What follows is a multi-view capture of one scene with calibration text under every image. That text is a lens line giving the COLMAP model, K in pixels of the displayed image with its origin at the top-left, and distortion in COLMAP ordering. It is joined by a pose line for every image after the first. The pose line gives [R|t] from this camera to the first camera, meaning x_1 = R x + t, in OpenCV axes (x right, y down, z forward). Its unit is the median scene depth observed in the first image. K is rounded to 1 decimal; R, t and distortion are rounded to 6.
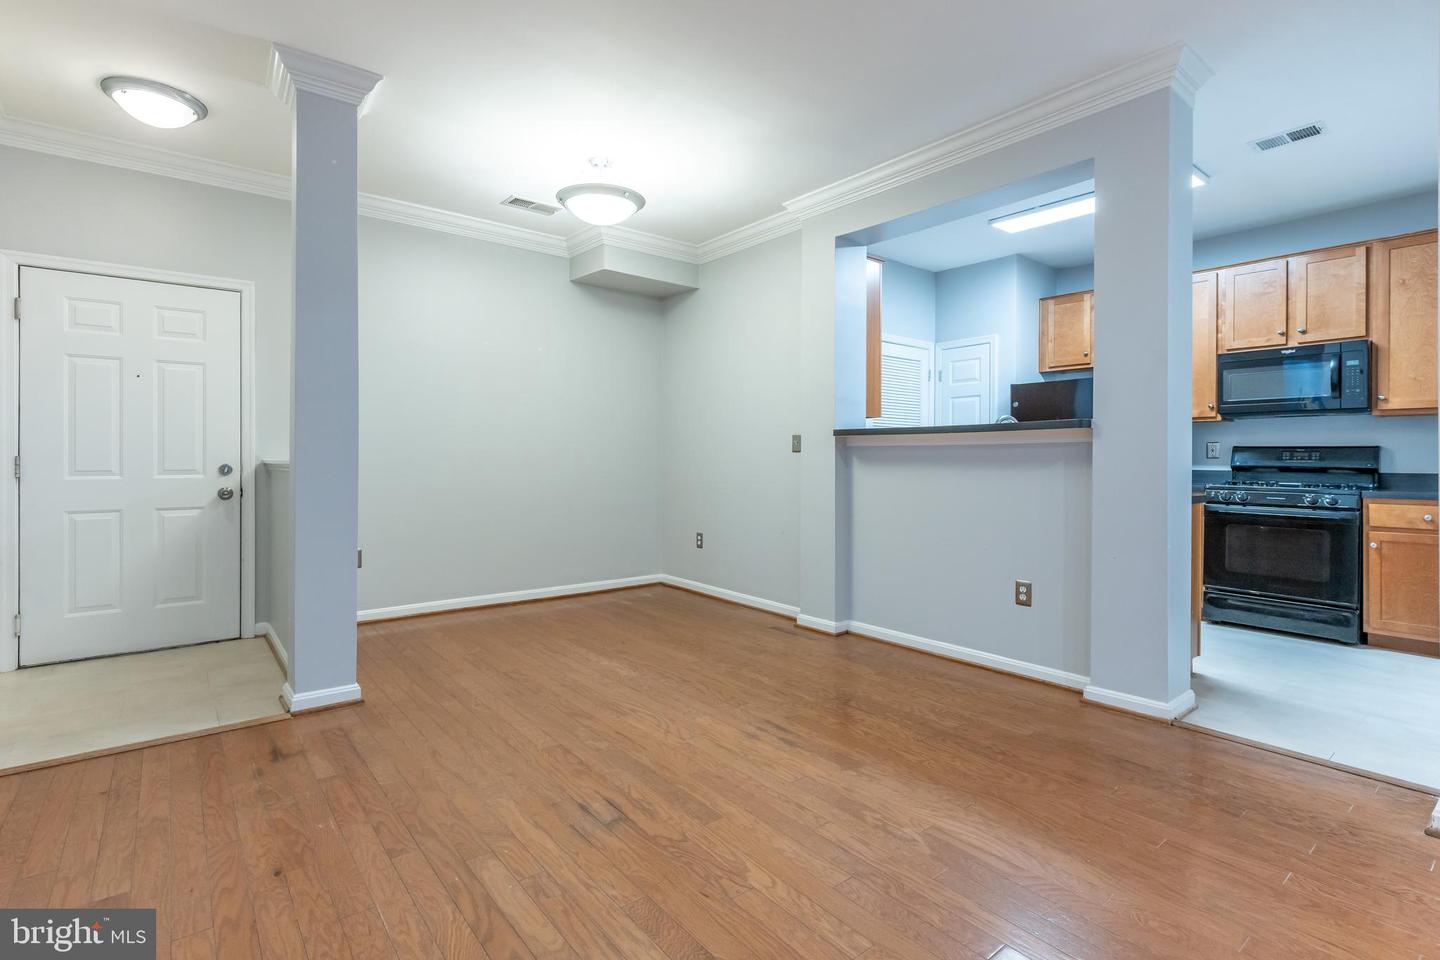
lens RADIAL K [[686.6, 0, 723.1], [0, 686.6, 461.1], [0, 0, 1]] dist [0.001124, 0.001450]
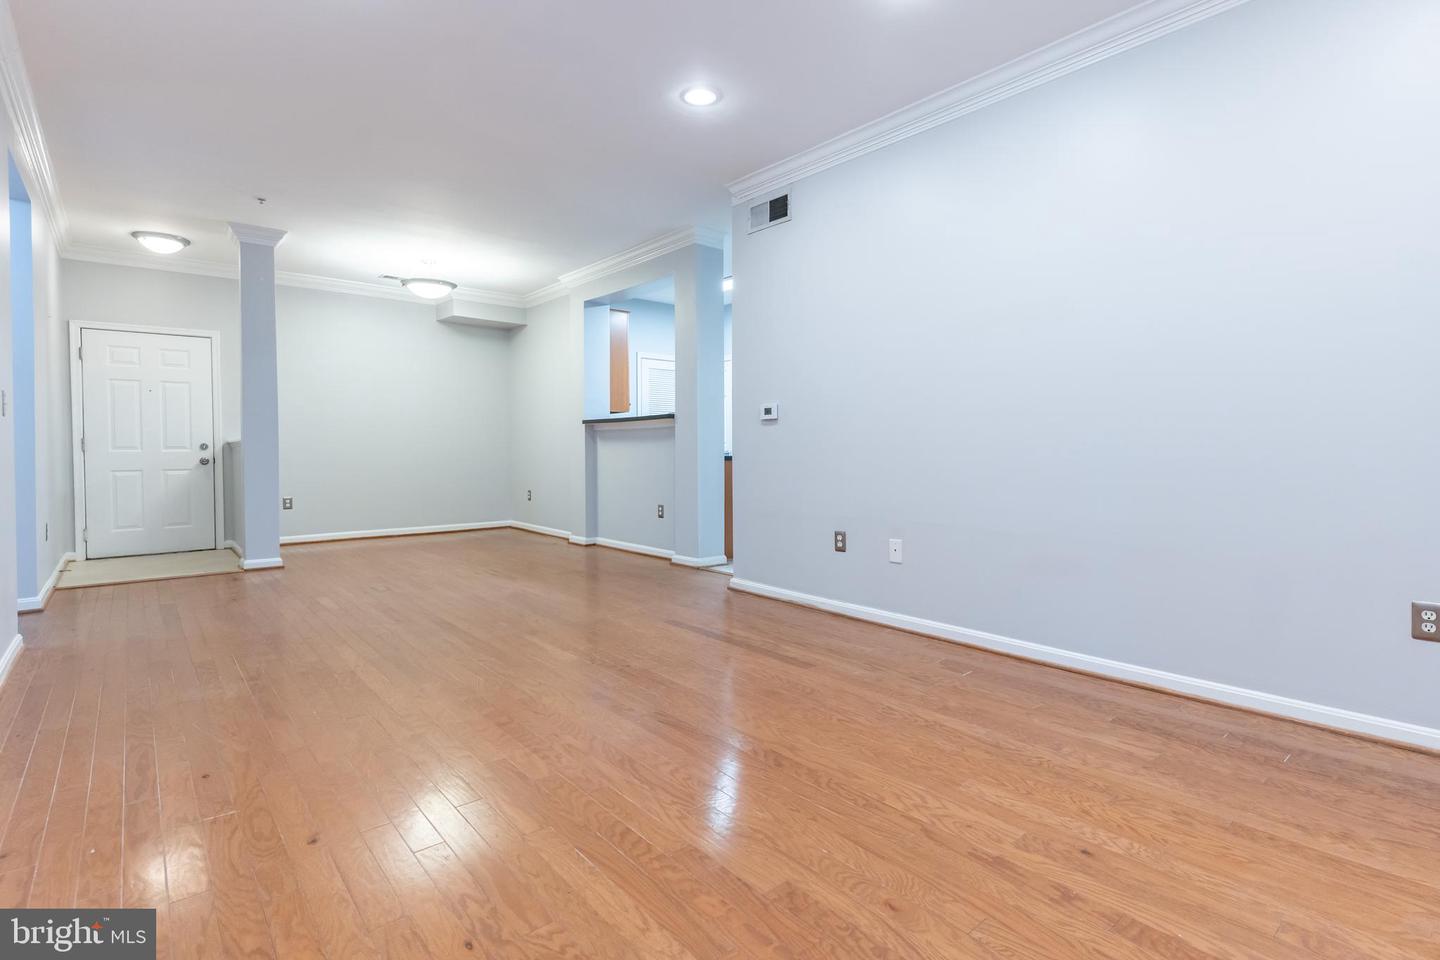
lens RADIAL K [[686.6, 0, 722.5], [0, 686.6, 468.0], [0, 0, 1]] dist [0.001124, 0.001450]
pose [[0.999529, -0.007711, 0.029690, 0.465237], [0.007040, 0.999719, 0.022655, 0.034733], [-0.029857, -0.022435, 0.999302, -0.678931]]
